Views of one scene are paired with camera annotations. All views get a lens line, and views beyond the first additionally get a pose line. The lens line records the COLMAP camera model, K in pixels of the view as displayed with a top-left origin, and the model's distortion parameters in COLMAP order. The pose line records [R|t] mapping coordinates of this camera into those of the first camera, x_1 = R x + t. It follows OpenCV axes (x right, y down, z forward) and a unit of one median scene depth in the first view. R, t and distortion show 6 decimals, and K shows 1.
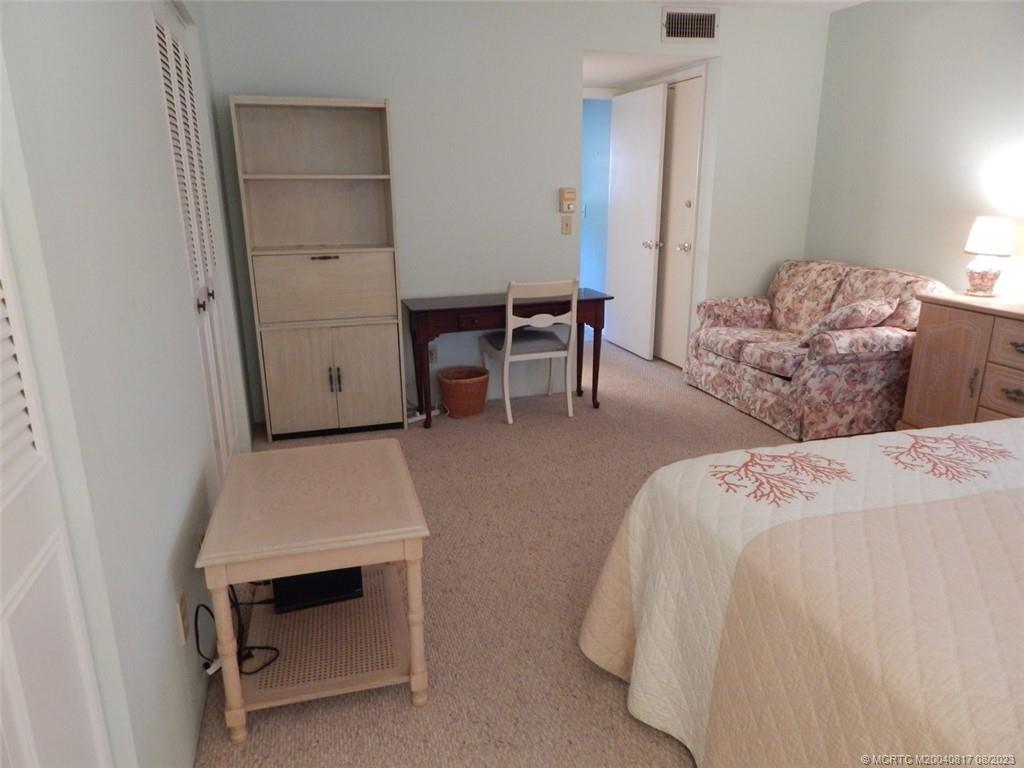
lens RADIAL K [[681.3, 0, 509.7], [0, 681.3, 377.8], [0, 0, 1]] dist [0.013573, -0.008796]
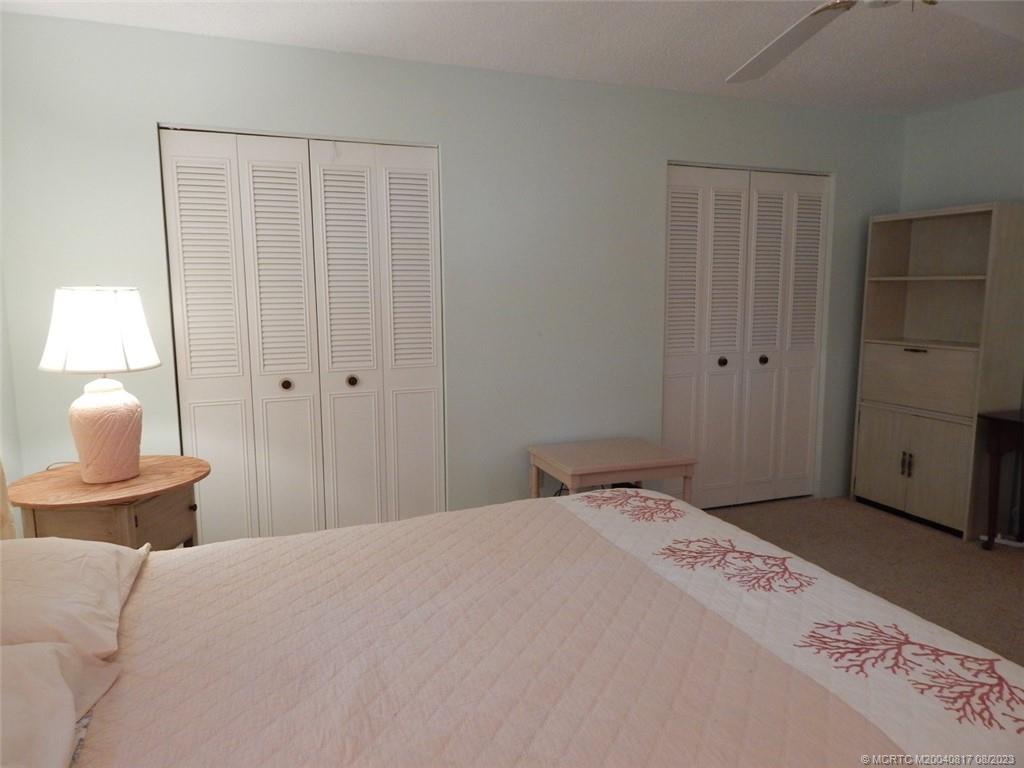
lens RADIAL K [[681.3, 0, 509.7], [0, 681.3, 377.8], [0, 0, 1]] dist [0.013573, -0.008796]
pose [[0.093025, 0.133606, -0.986659, 0.743912], [-0.269636, 0.957307, 0.104210, -0.073337], [0.958459, 0.256344, 0.125079, 0.255793]]
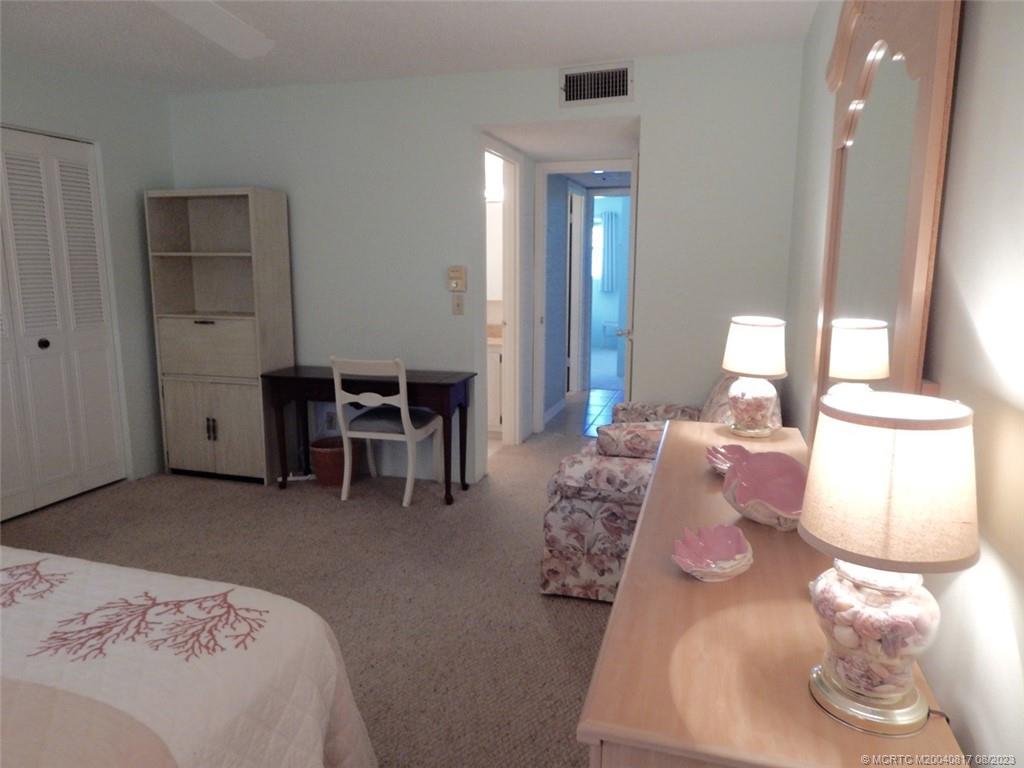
lens RADIAL K [[681.3, 0, 509.7], [0, 681.3, 377.8], [0, 0, 1]] dist [0.013573, -0.008796]
pose [[0.839191, 0.098290, -0.534881, 0.786402], [-0.154625, 0.986064, -0.061397, -0.092216], [0.521392, 0.134230, 0.842694, 0.307453]]
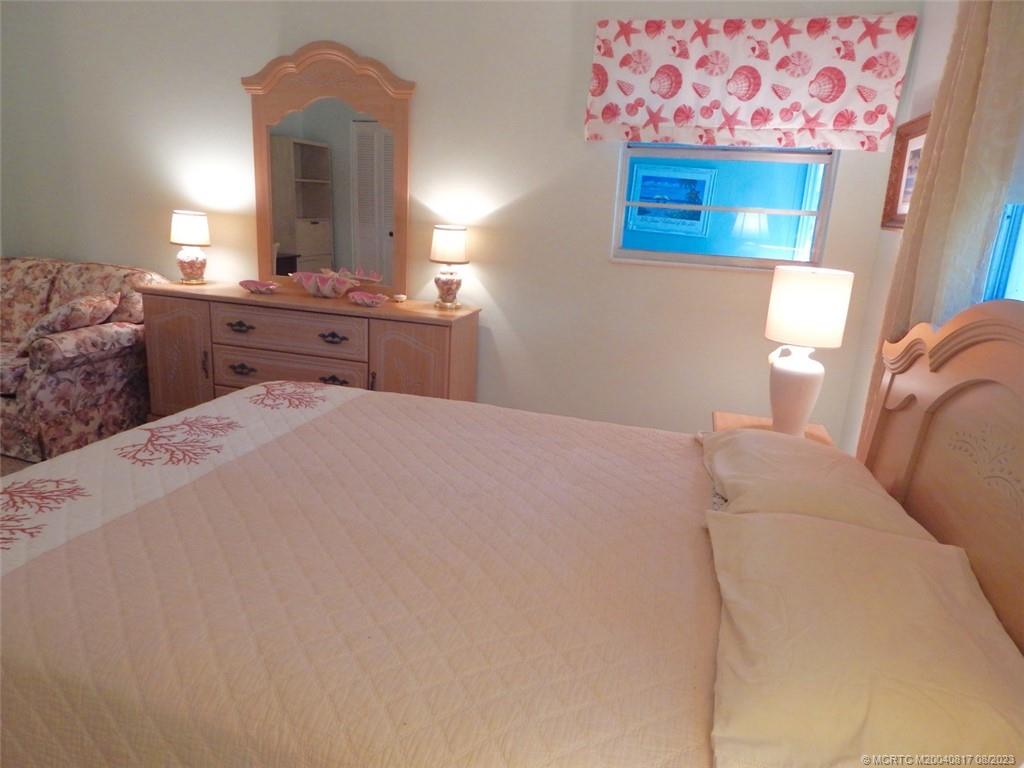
lens RADIAL K [[681.3, 0, 509.7], [0, 681.3, 377.8], [0, 0, 1]] dist [0.013573, -0.008796]
pose [[0.529242, -0.183035, 0.828494, 0.034295], [0.177523, 0.978730, 0.102824, 0.001778], [-0.829692, 0.092658, 0.550478, 0.012306]]
